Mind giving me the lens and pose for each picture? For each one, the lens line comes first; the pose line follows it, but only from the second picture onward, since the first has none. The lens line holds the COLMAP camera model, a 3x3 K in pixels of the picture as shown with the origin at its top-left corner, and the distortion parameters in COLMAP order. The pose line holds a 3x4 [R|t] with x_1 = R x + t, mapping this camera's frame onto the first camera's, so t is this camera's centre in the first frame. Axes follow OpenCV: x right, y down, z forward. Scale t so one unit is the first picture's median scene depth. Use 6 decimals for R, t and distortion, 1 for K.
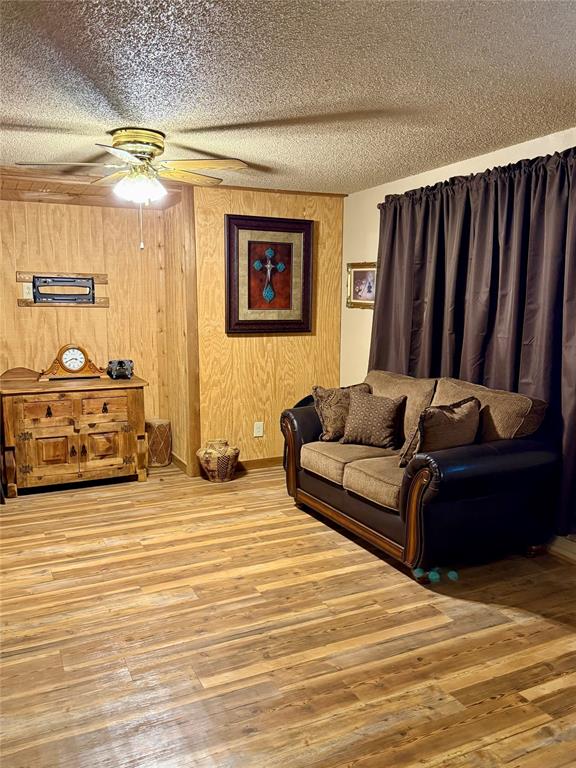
lens RADIAL K [[637.4, 0, 289.6], [0, 637.4, 385.7], [0, 0, 1]] dist [0.087939, -0.133120]
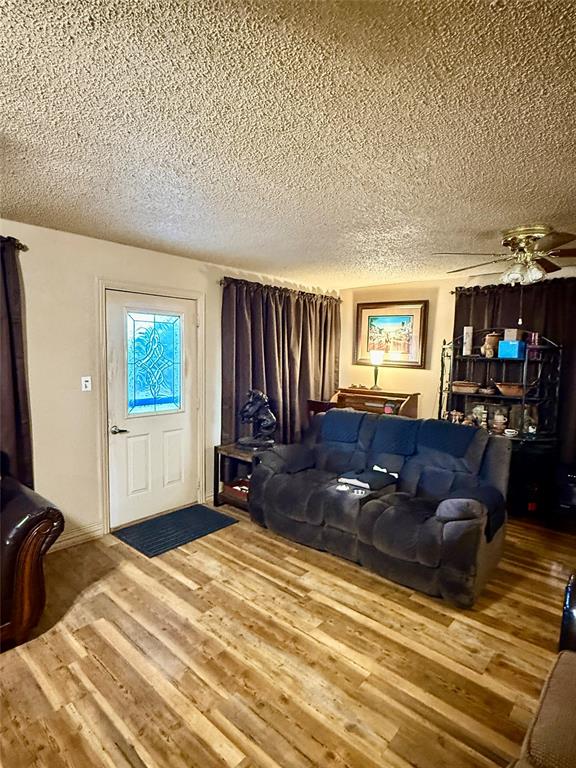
lens RADIAL K [[403.7, 0, 291.6], [0, 403.7, 387.0], [0, 0, 1]] dist [0.004844, -0.001871]
pose [[-0.385970, -0.089760, 0.918134, -0.470508], [0.098185, 0.985605, 0.137632, -0.123394], [-0.917272, 0.143269, -0.371600, 0.742729]]
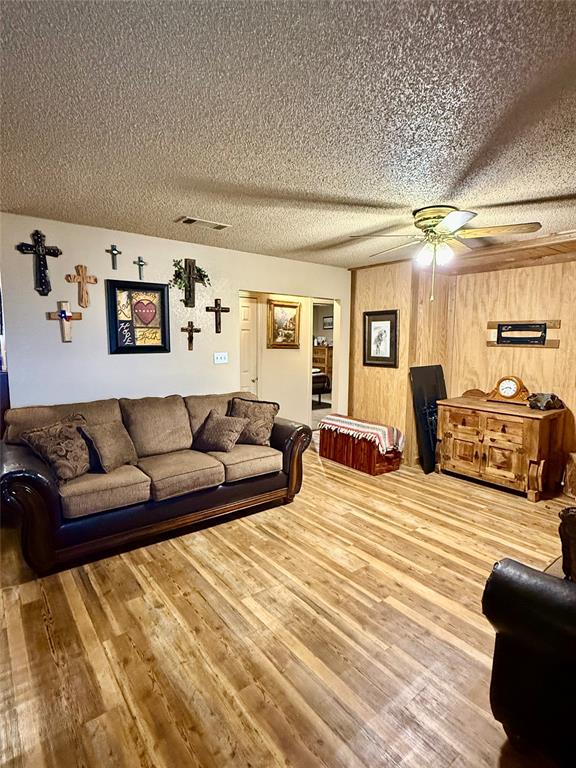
lens RADIAL K [[403.7, 0, 291.5], [0, 403.7, 382.7], [0, 0, 1]] dist [0.004844, -0.001871]
pose [[0.207262, 0.104373, -0.972702, 0.510237], [-0.136323, 0.987673, 0.076932, -0.078019], [0.968741, 0.116656, 0.218936, 0.581943]]
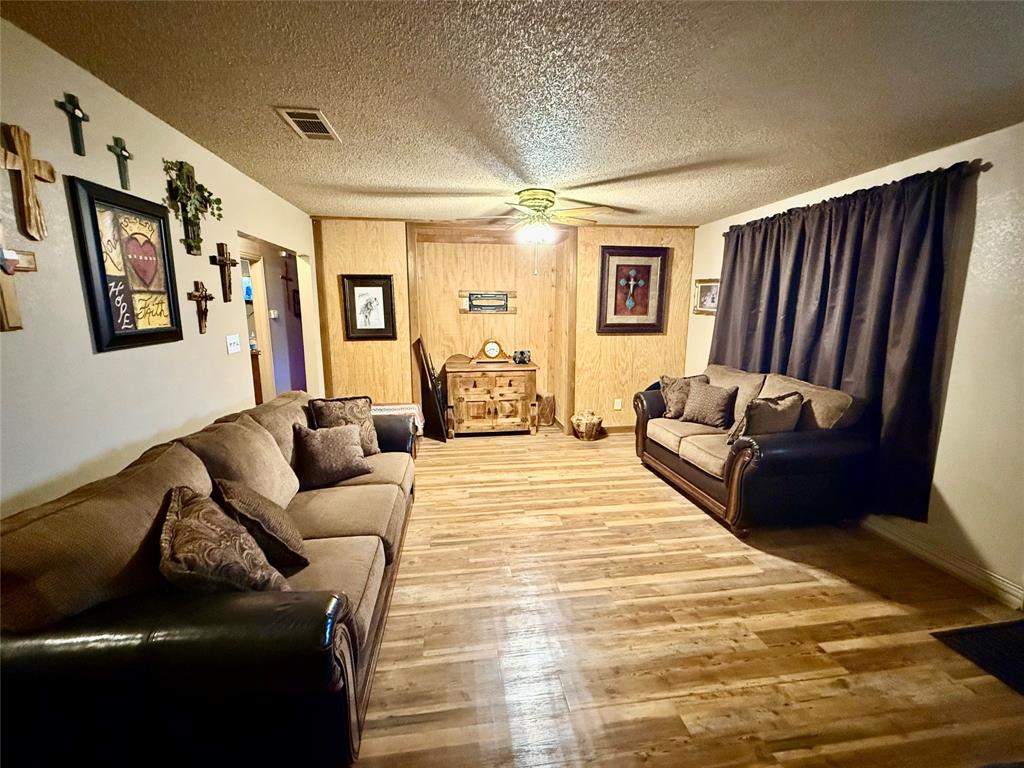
lens RADIAL K [[448.7, 0, 510.6], [0, 448.7, 384.1], [0, 0, 1]] dist [-0.001068, 0.001184]
pose [[0.953524, 0.050643, -0.297031, 0.022521], [-0.038201, 0.998138, 0.047547, -0.016872], [0.298886, -0.033991, 0.953683, 0.033977]]
